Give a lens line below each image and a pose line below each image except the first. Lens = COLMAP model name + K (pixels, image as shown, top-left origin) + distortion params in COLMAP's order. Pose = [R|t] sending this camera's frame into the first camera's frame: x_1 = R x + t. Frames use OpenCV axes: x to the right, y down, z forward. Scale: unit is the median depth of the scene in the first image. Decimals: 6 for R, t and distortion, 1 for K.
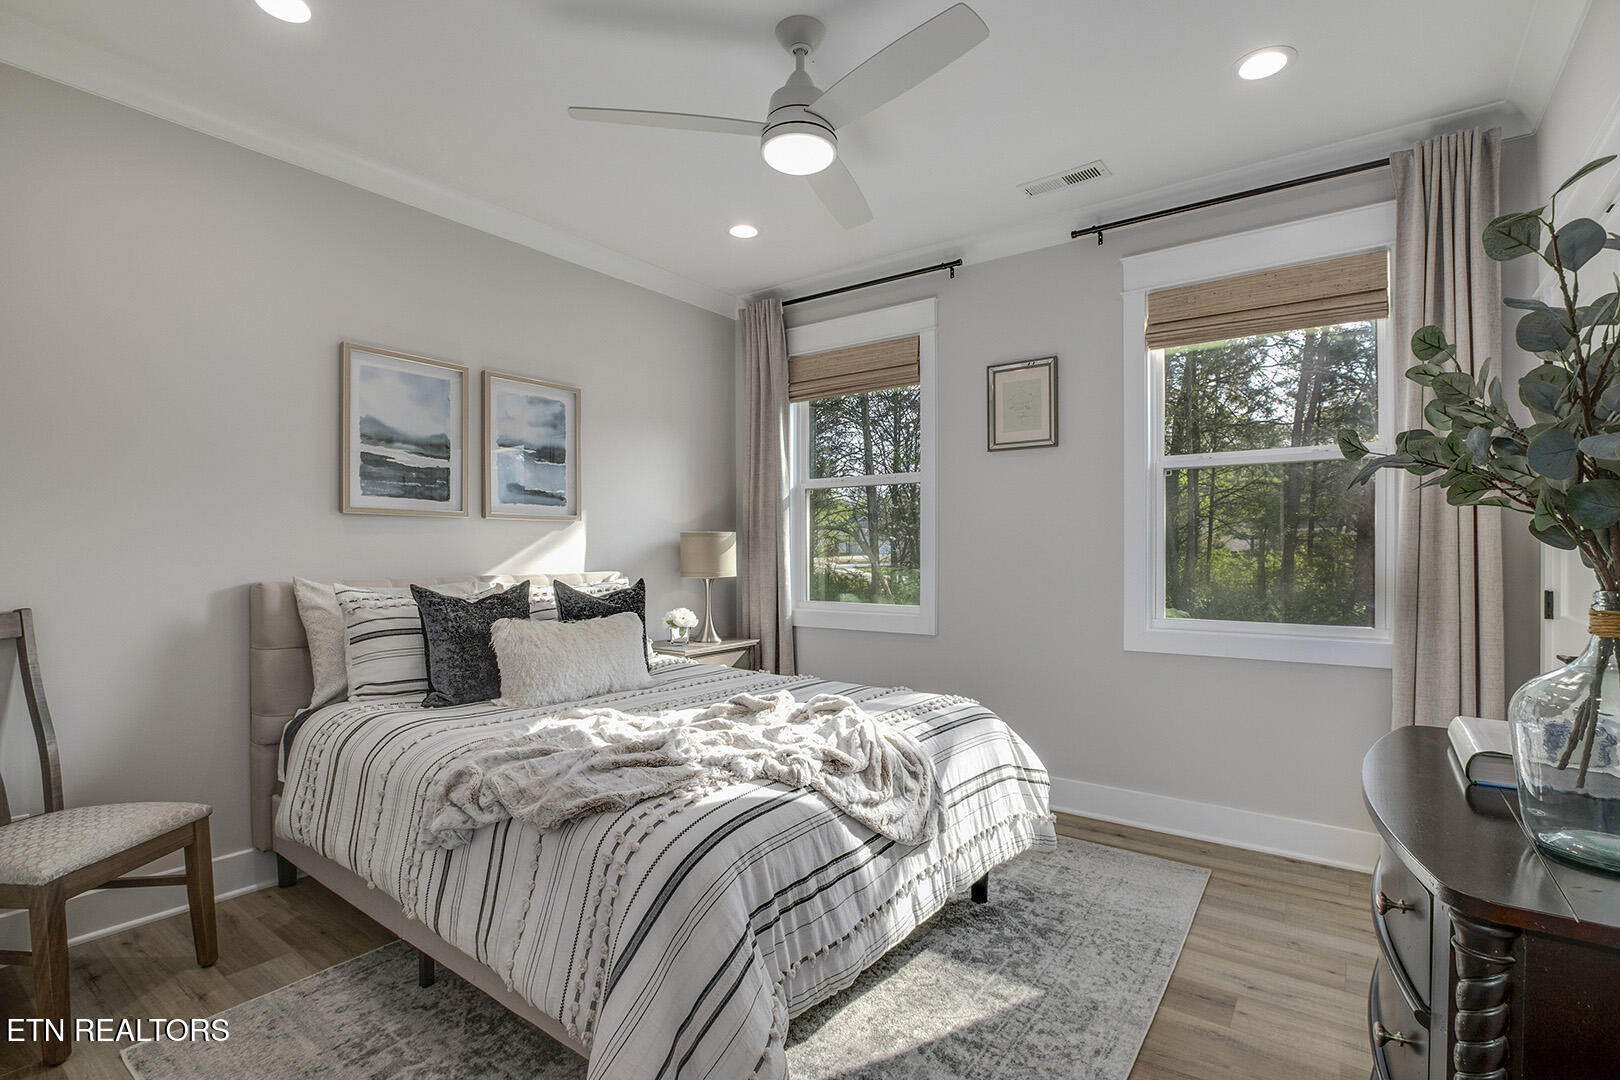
lens RADIAL K [[759.7, 0, 809.8], [0, 759.7, 548.7], [0, 0, 1]] dist [-0.015676, 0.000395]
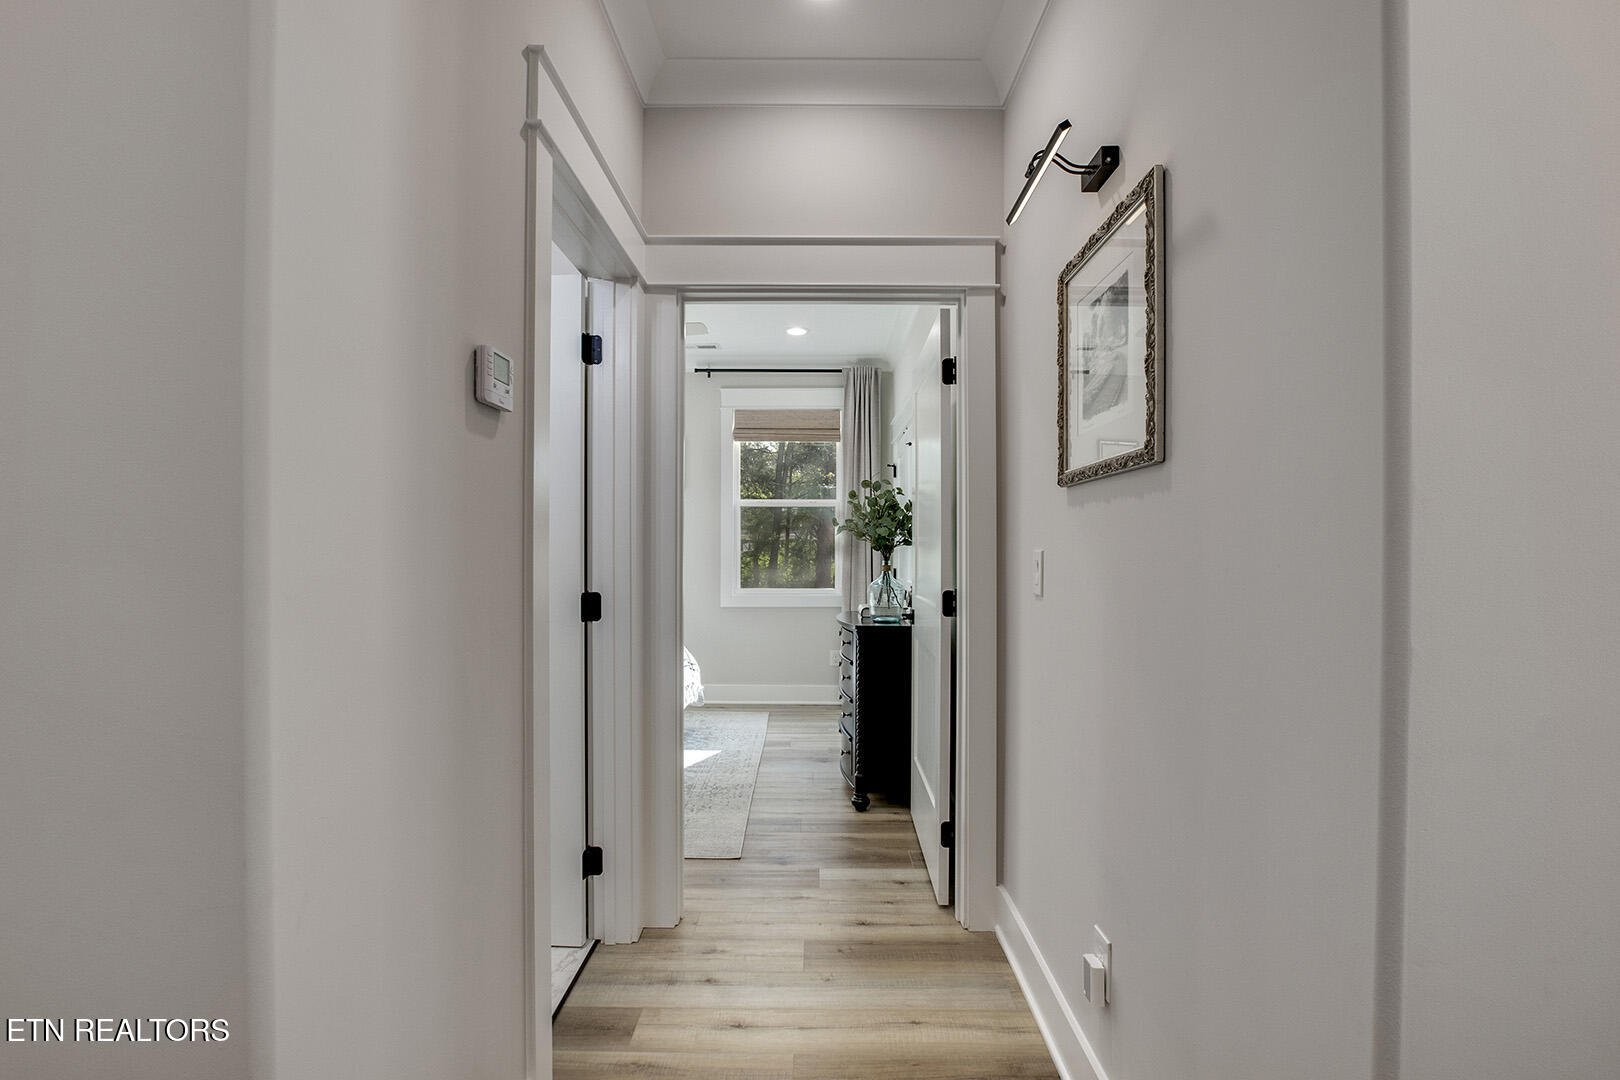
lens RADIAL K [[759.7, 0, 810.8], [0, 759.7, 542.4], [0, 0, 1]] dist [-0.015676, 0.000395]
pose [[0.812336, 0.008454, 0.583128, -0.533782], [-0.002397, 0.999935, -0.011157, -0.001051], [-0.583185, 0.007665, 0.812304, -0.674480]]
